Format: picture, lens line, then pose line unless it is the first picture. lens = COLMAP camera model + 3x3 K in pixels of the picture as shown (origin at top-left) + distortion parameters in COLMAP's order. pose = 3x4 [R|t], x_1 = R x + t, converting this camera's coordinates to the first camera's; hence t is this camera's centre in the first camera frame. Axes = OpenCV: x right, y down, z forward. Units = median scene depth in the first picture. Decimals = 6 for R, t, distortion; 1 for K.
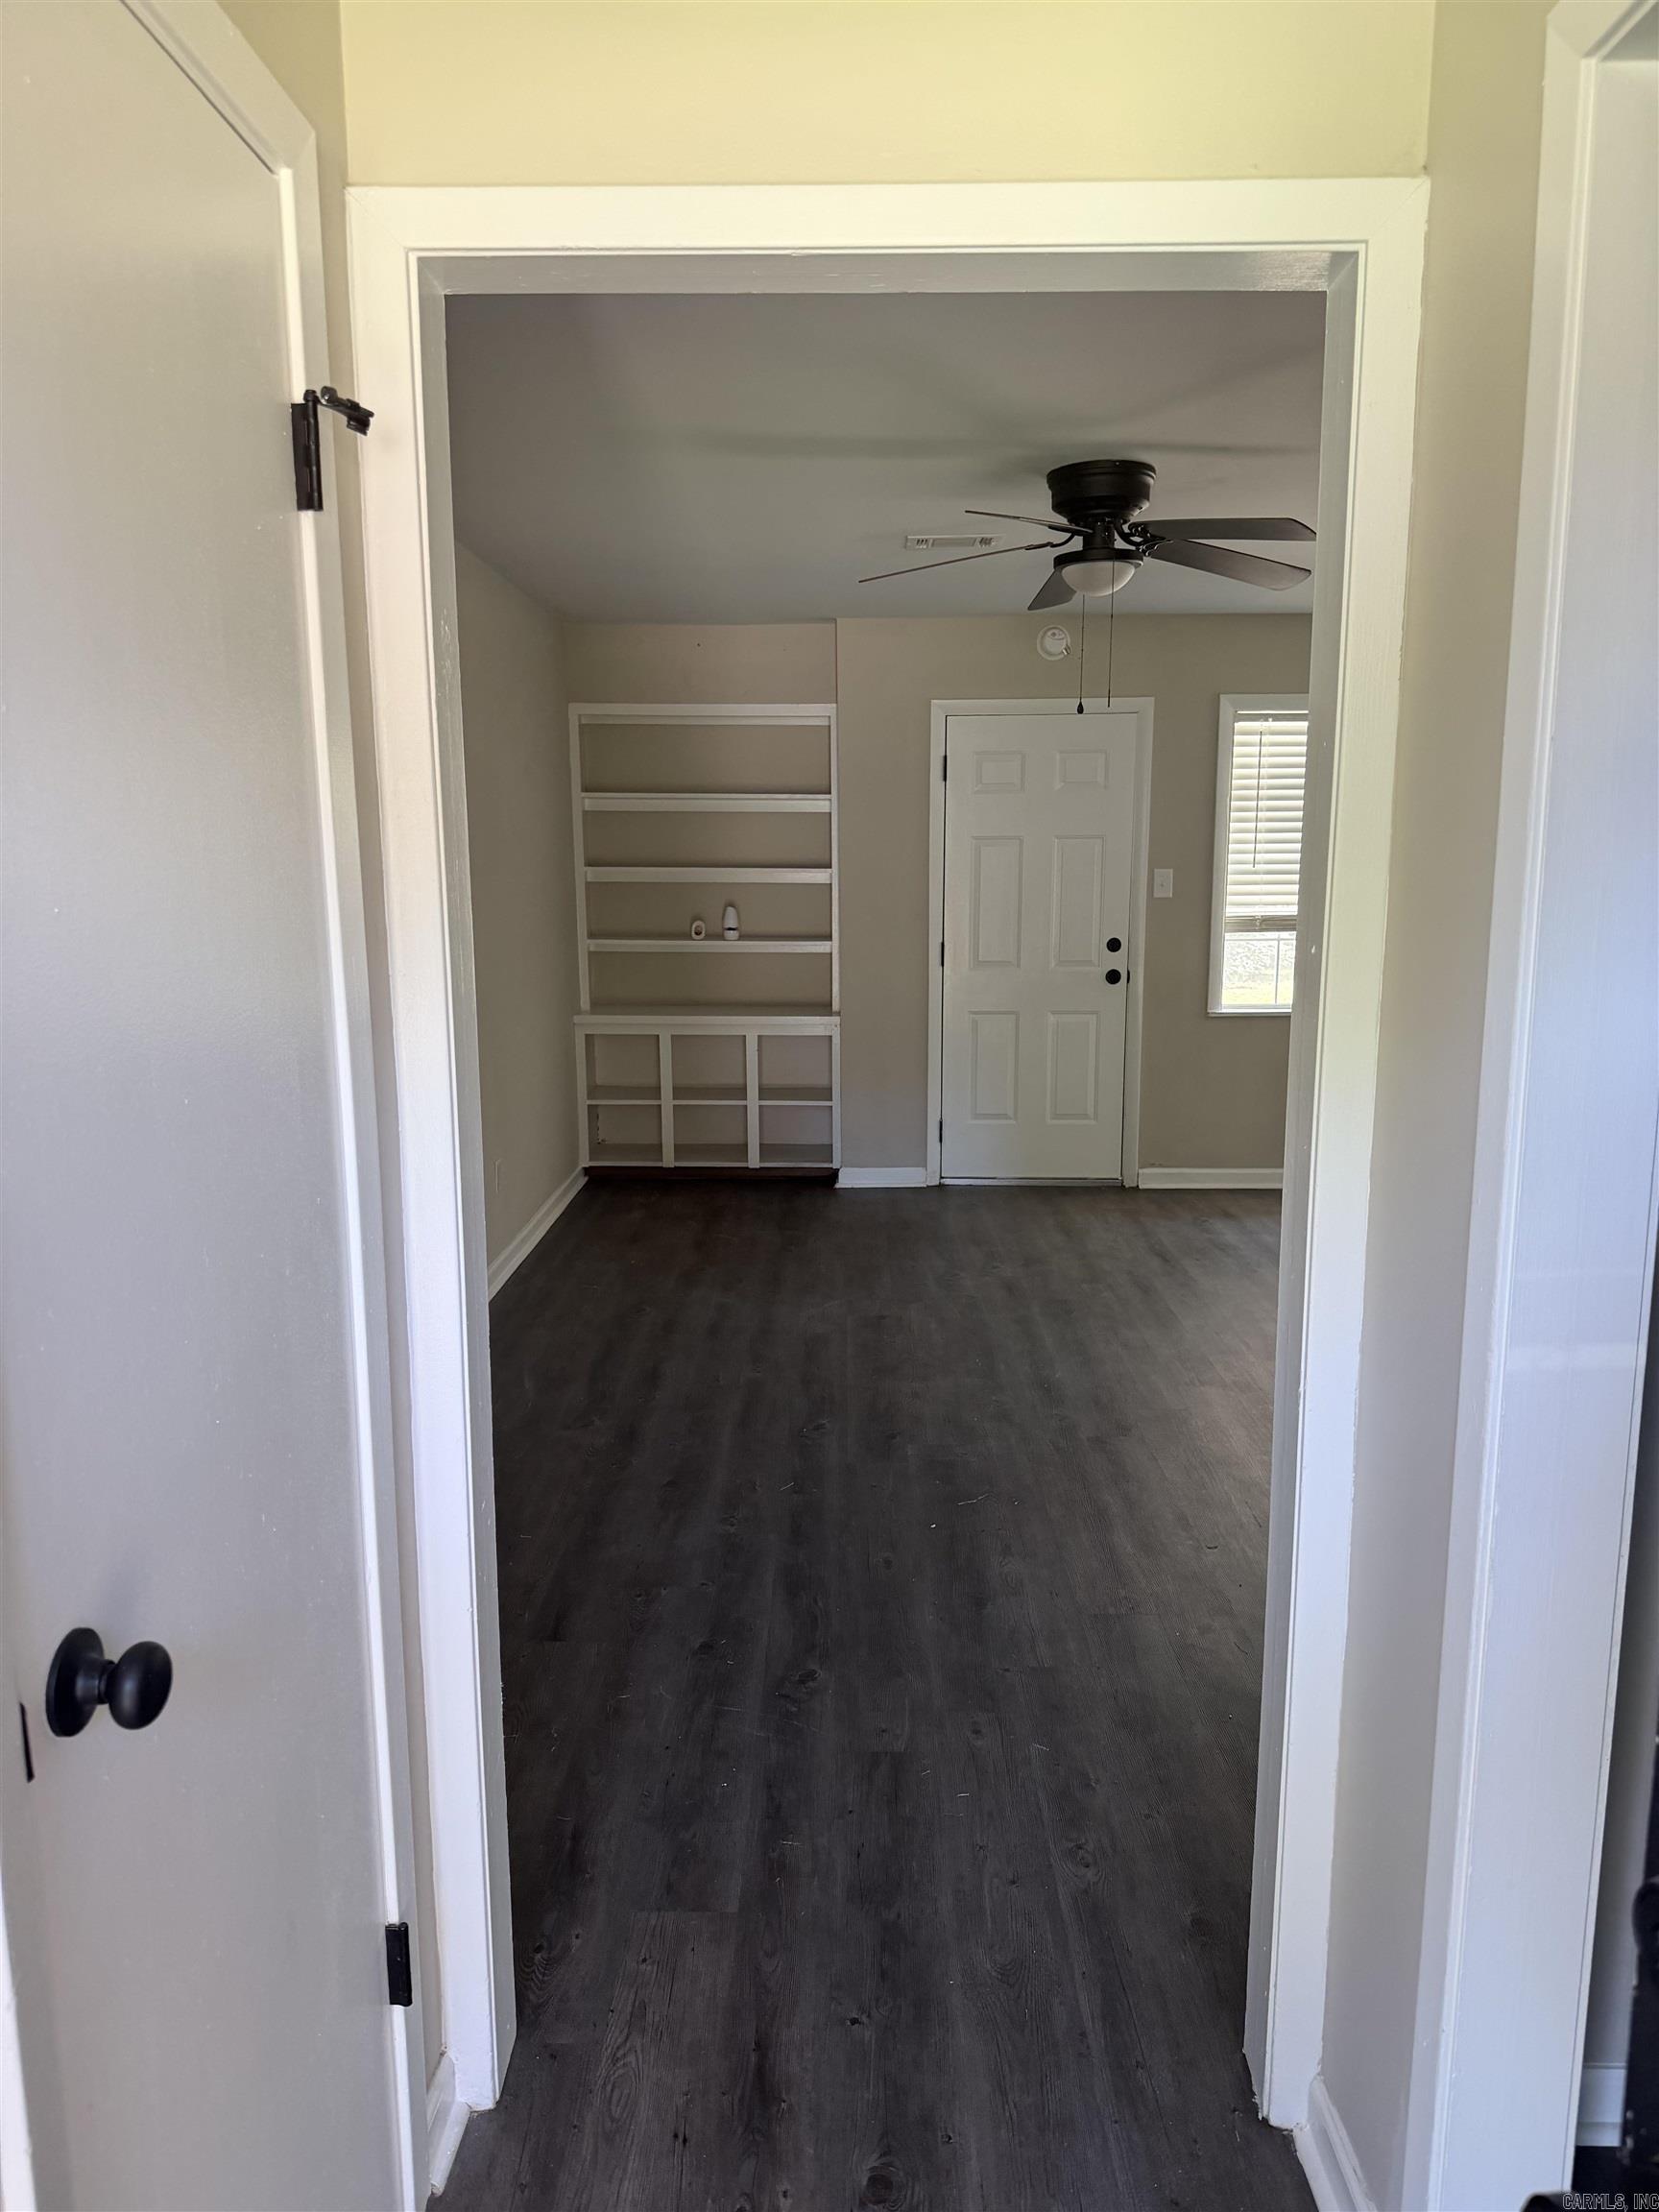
lens RADIAL K [[1552.2, 0, 816.0], [0, 1552.2, 1127.1], [0, 0, 1]] dist [0.041956, -0.013348]
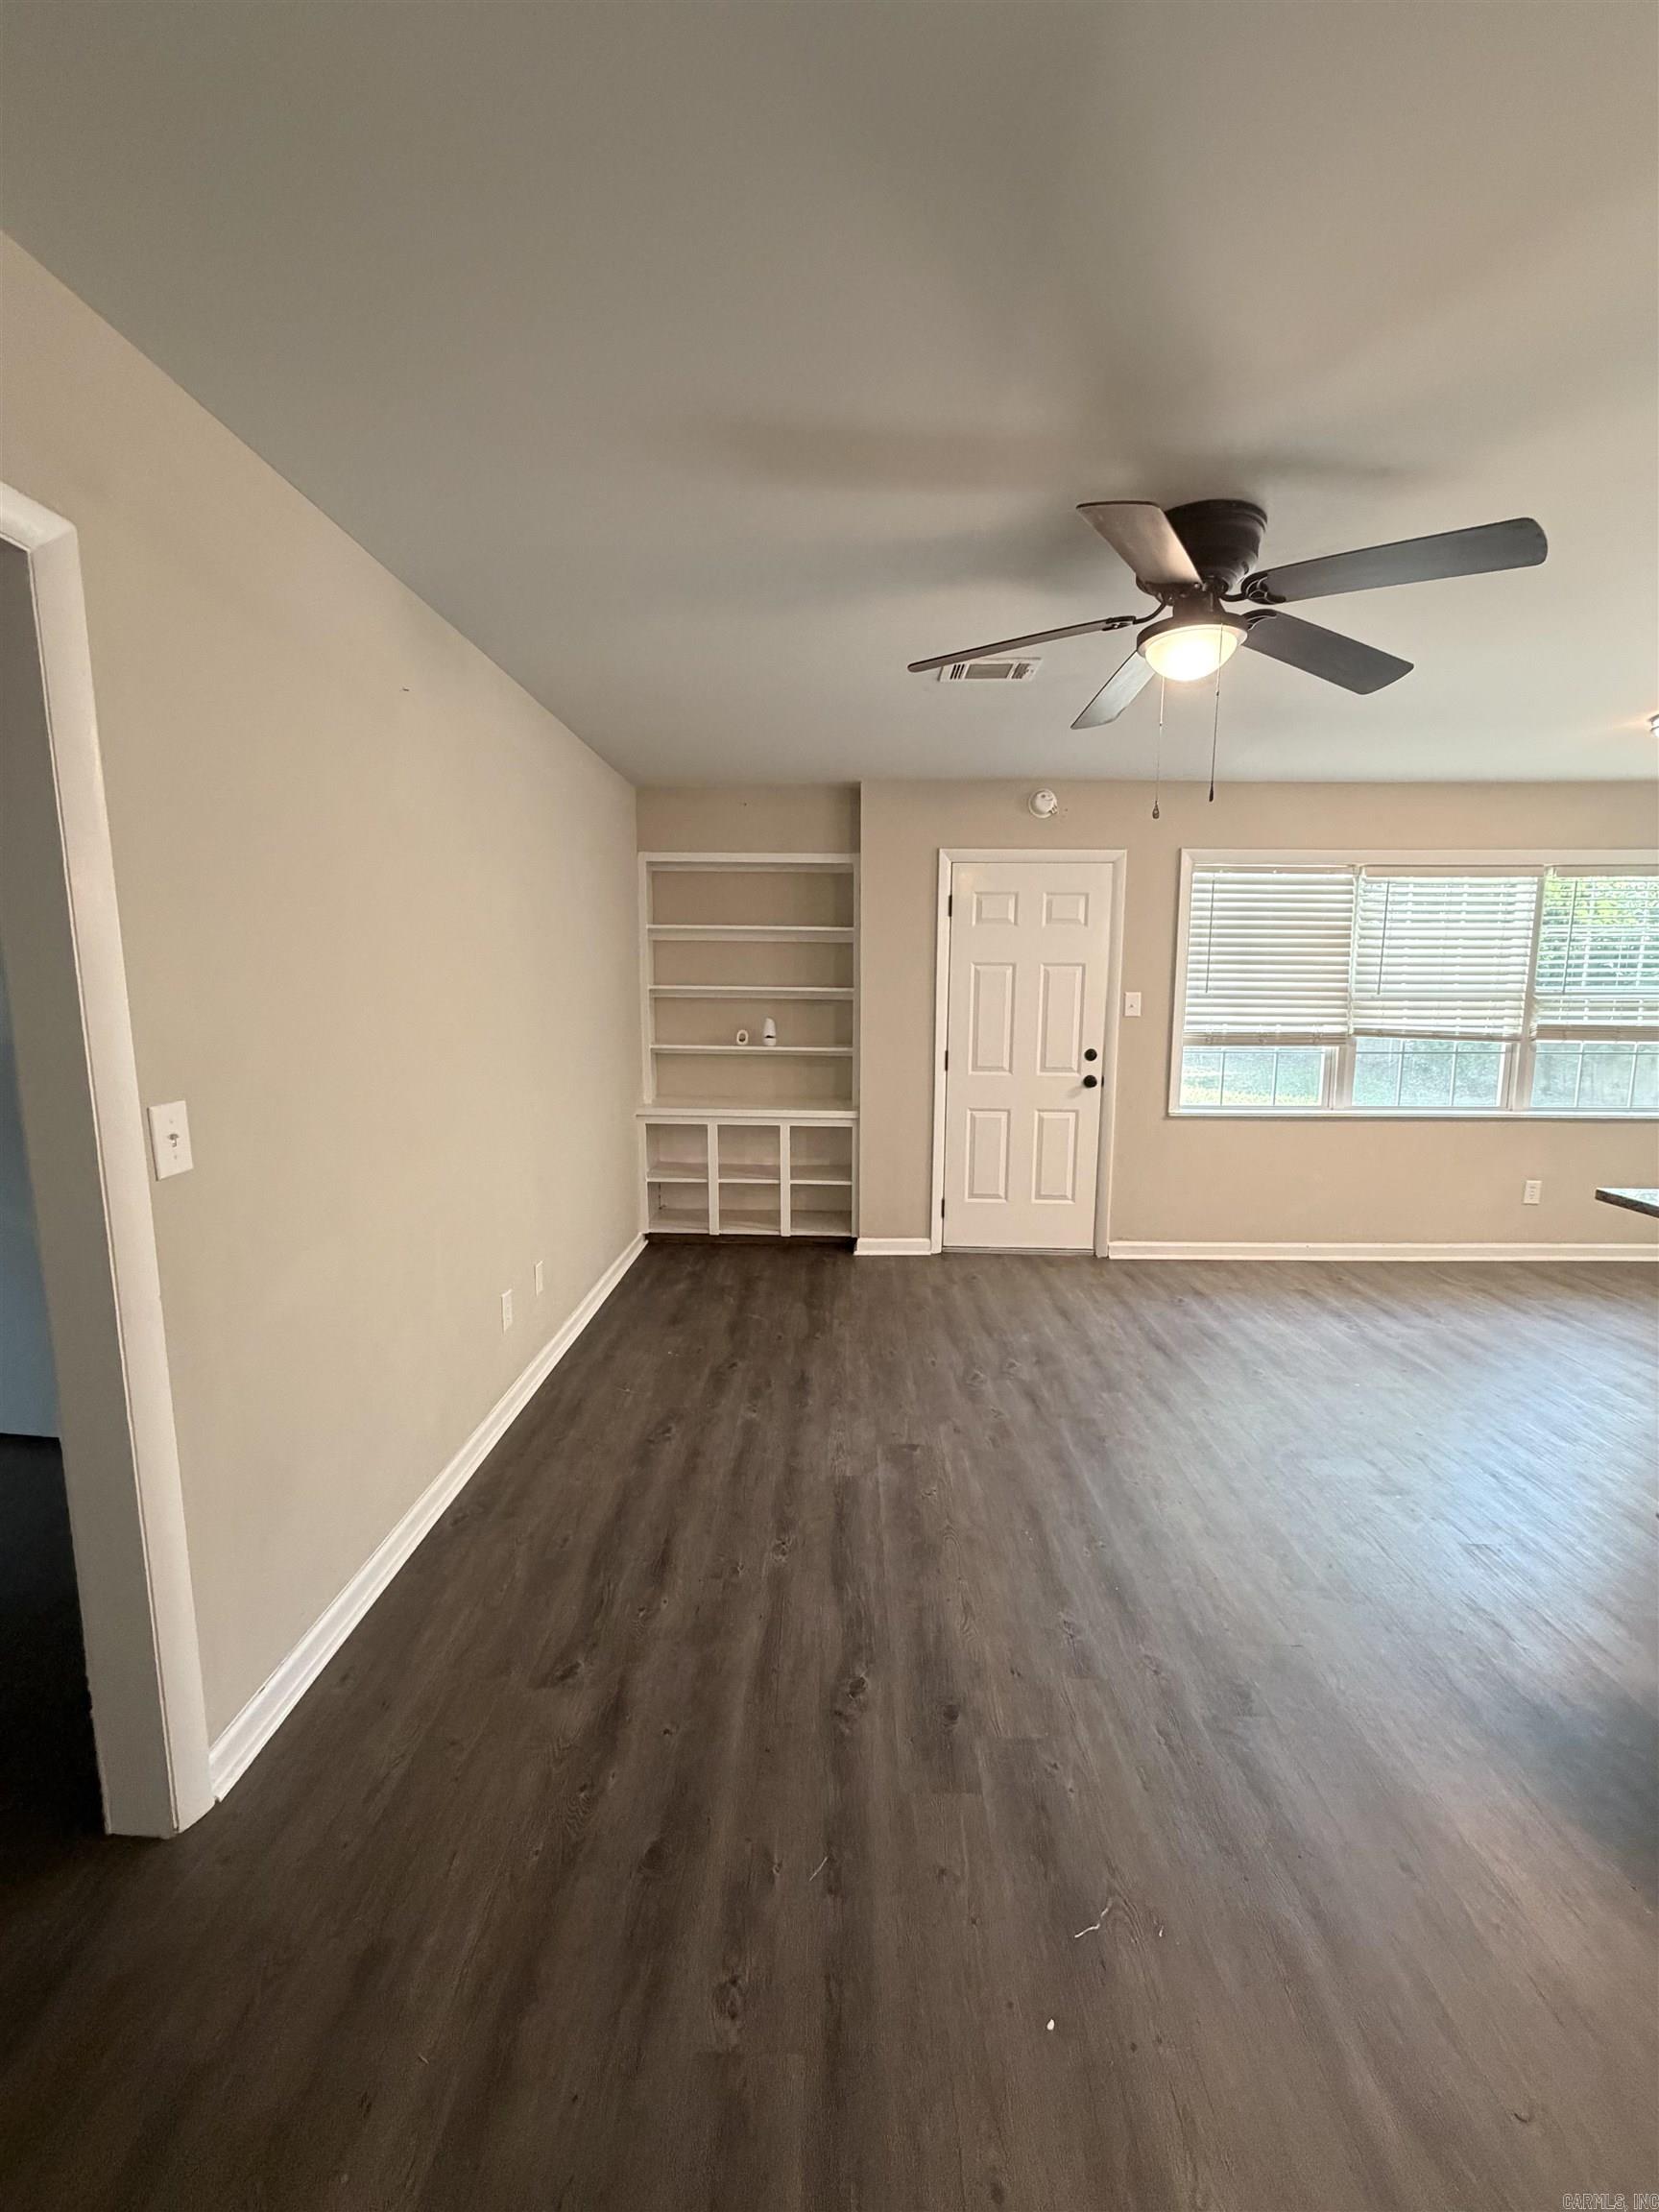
lens RADIAL K [[896.8, 0, 833.9], [0, 896.8, 1094.5], [0, 0, 1]] dist [0.000045, 0.000252]
pose [[0.999907, 0.010895, 0.008211, -0.012216], [-0.010511, 0.998915, -0.045376, -0.064838], [-0.008696, 0.045285, 0.998936, 0.383200]]
